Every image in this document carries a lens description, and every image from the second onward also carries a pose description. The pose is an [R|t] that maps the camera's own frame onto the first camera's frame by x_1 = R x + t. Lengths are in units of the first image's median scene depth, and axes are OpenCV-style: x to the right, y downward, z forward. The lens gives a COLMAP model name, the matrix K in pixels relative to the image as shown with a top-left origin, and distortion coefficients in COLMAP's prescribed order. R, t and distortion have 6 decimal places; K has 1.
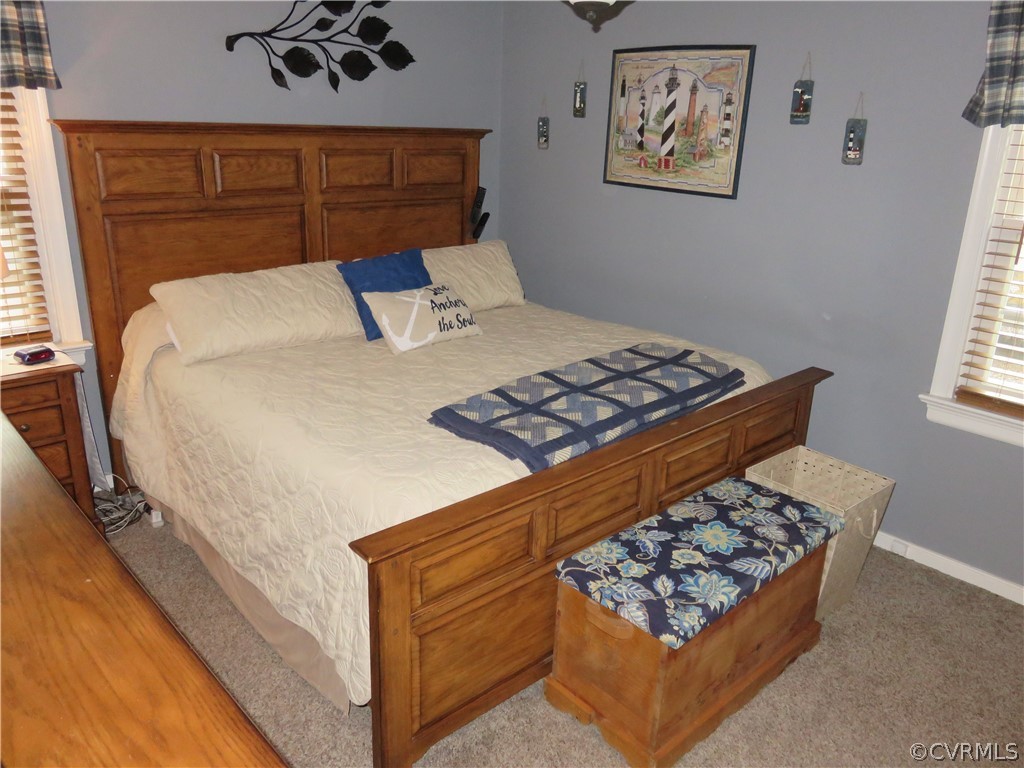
lens RADIAL K [[778.1, 0, 513.2], [0, 778.1, 382.6], [0, 0, 1]] dist [-0.008885, 0.005218]
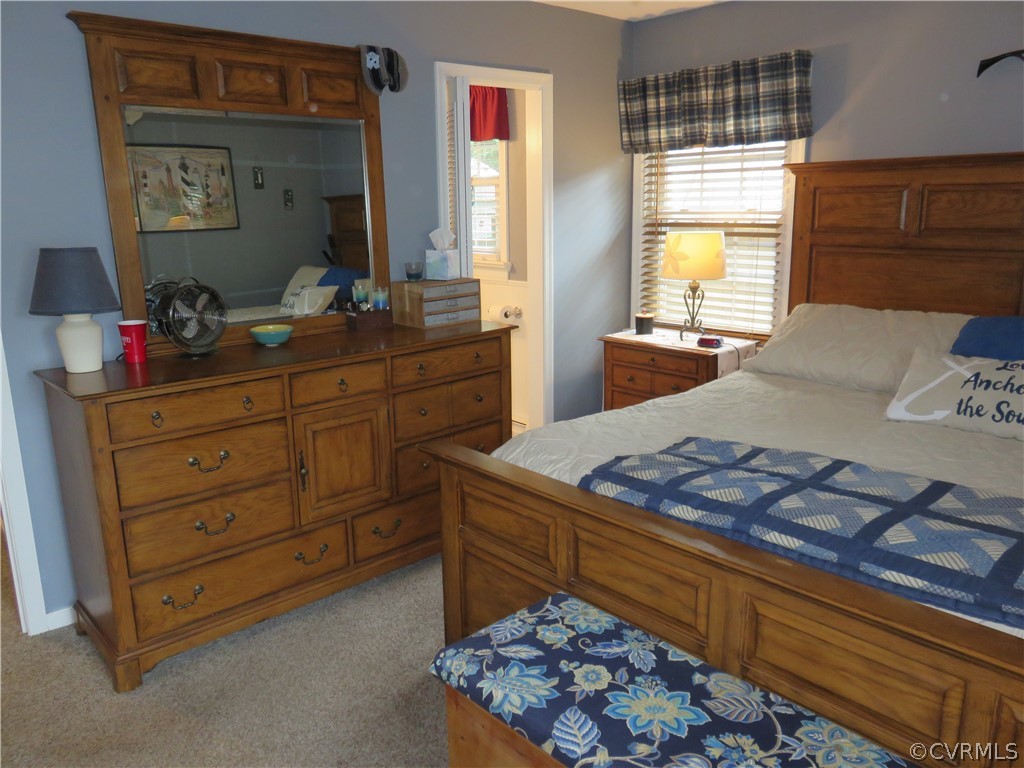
lens RADIAL K [[778.1, 0, 513.2], [0, 778.1, 383.6], [0, 0, 1]] dist [-0.008885, 0.005218]
pose [[-0.016409, 0.194867, -0.980692, 0.744736], [-0.305676, 0.932887, 0.190482, -0.124773], [0.951994, 0.302900, 0.044258, 0.684814]]
